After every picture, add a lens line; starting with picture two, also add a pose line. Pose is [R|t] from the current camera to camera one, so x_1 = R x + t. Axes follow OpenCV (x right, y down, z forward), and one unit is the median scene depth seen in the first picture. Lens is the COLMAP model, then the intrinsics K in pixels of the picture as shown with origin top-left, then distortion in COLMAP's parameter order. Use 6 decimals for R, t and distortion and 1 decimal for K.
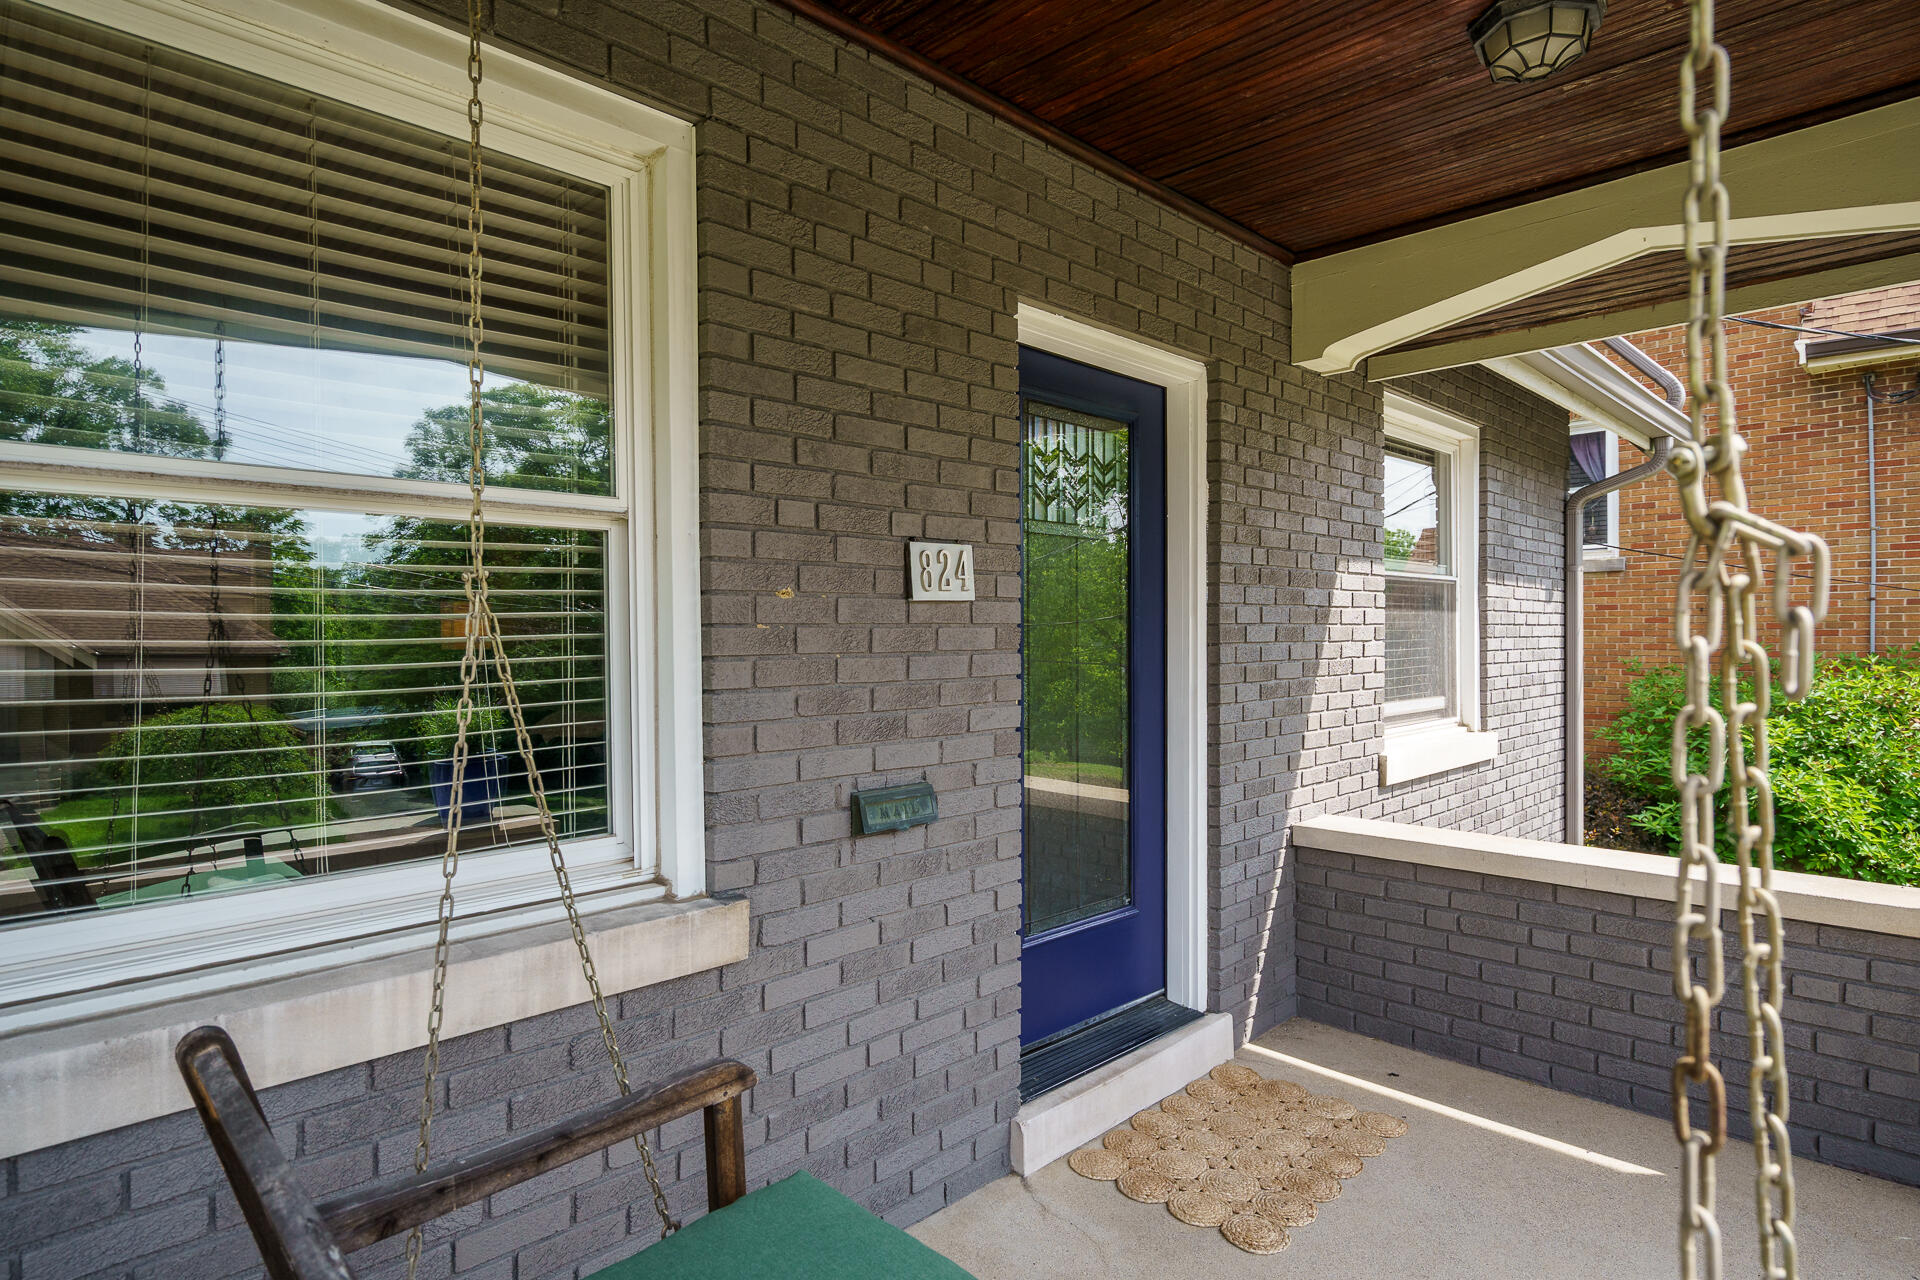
lens RADIAL K [[1051.7, 0, 959.0], [0, 1051.7, 665.6], [0, 0, 1]] dist [0.001895, 0.000893]
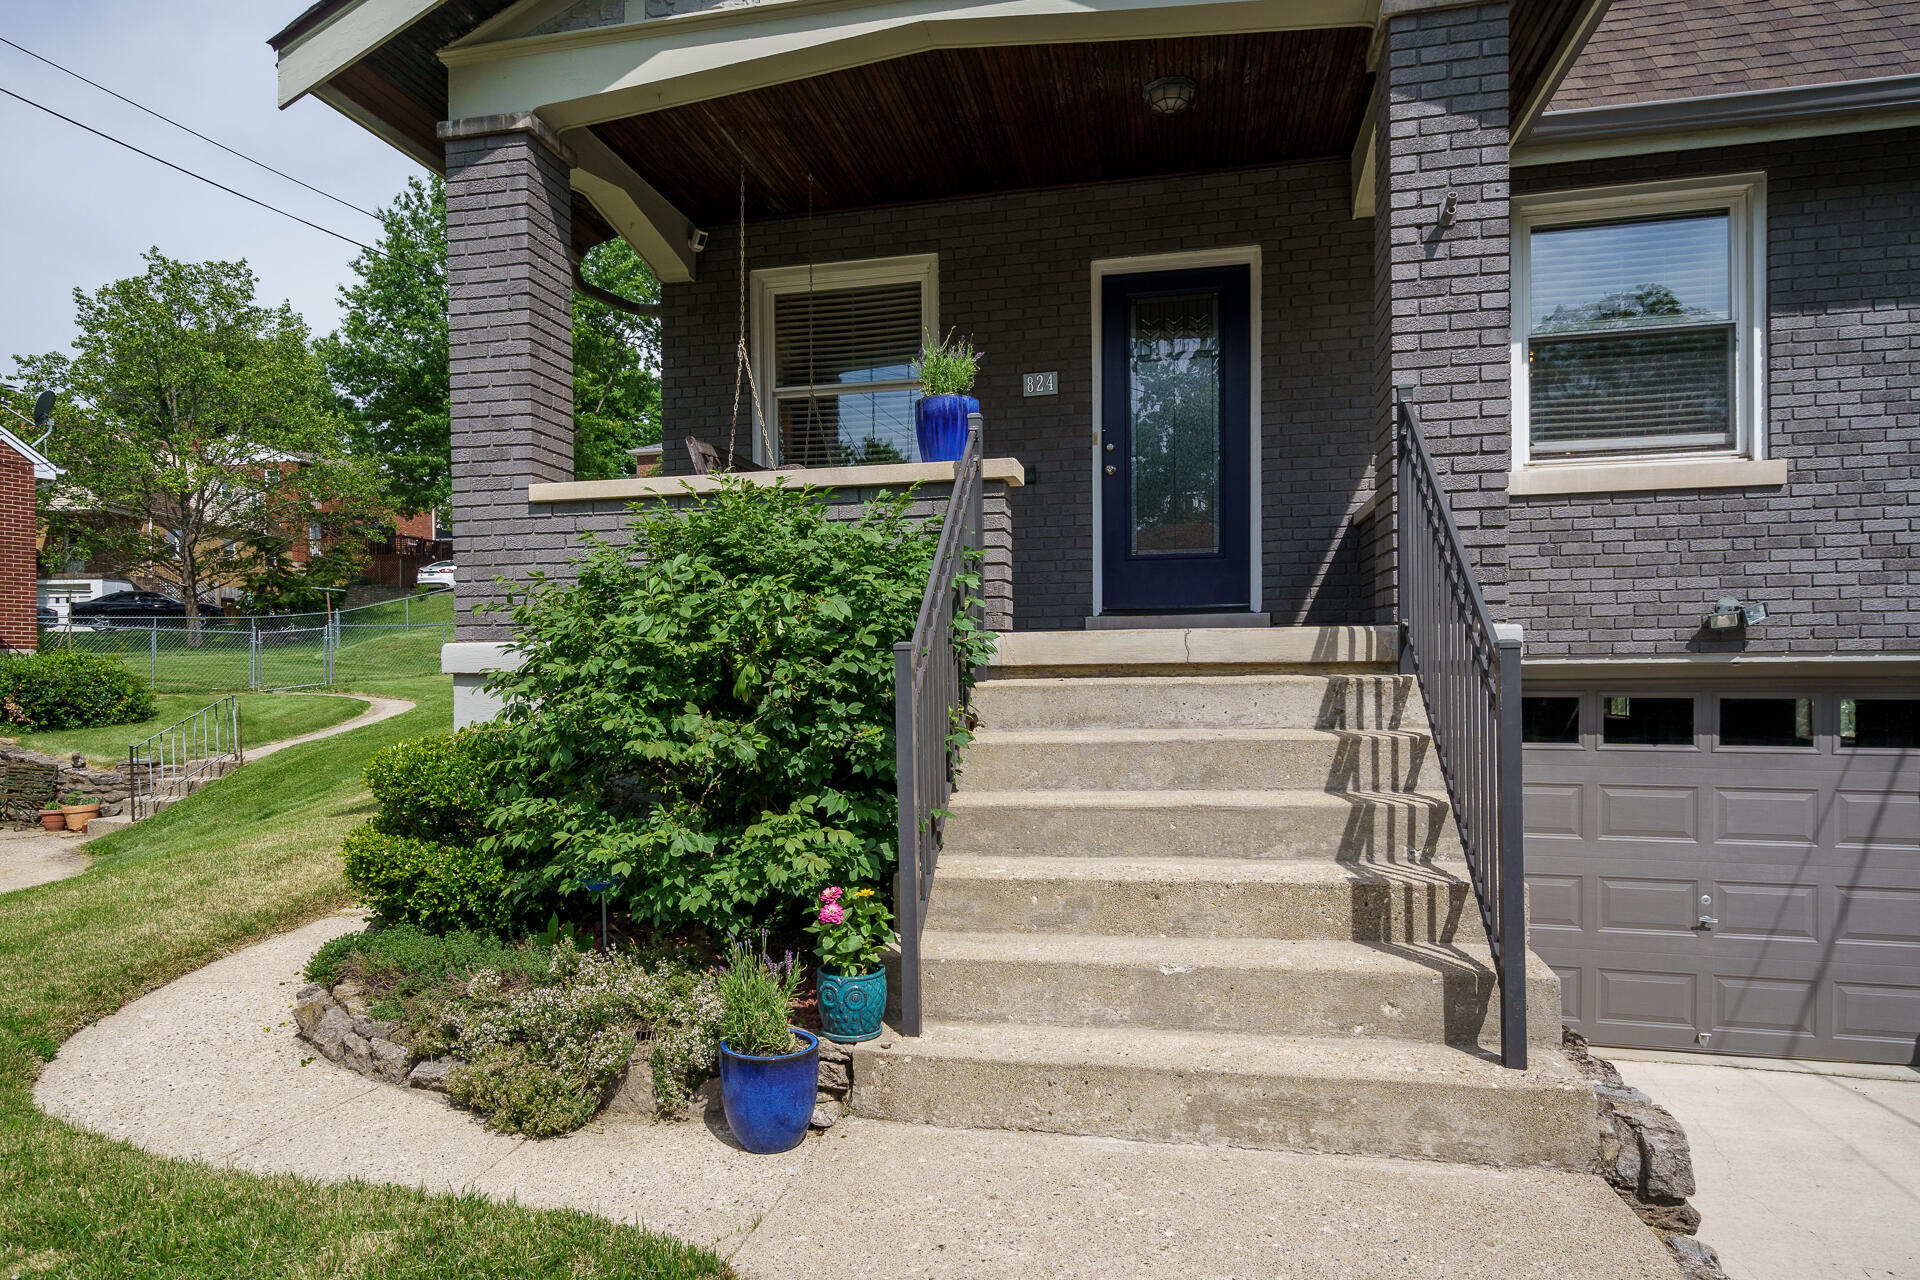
lens RADIAL K [[1069.4, 0, 960.0], [0, 1069.4, 640.0], [0, 0, 1]] dist [0.003240, 0.001408]
pose [[0.525260, 0.010011, -0.850883, 2.090443], [-0.012160, 0.999917, 0.004258, 0.522596], [0.850855, 0.008110, 0.525338, -0.513957]]
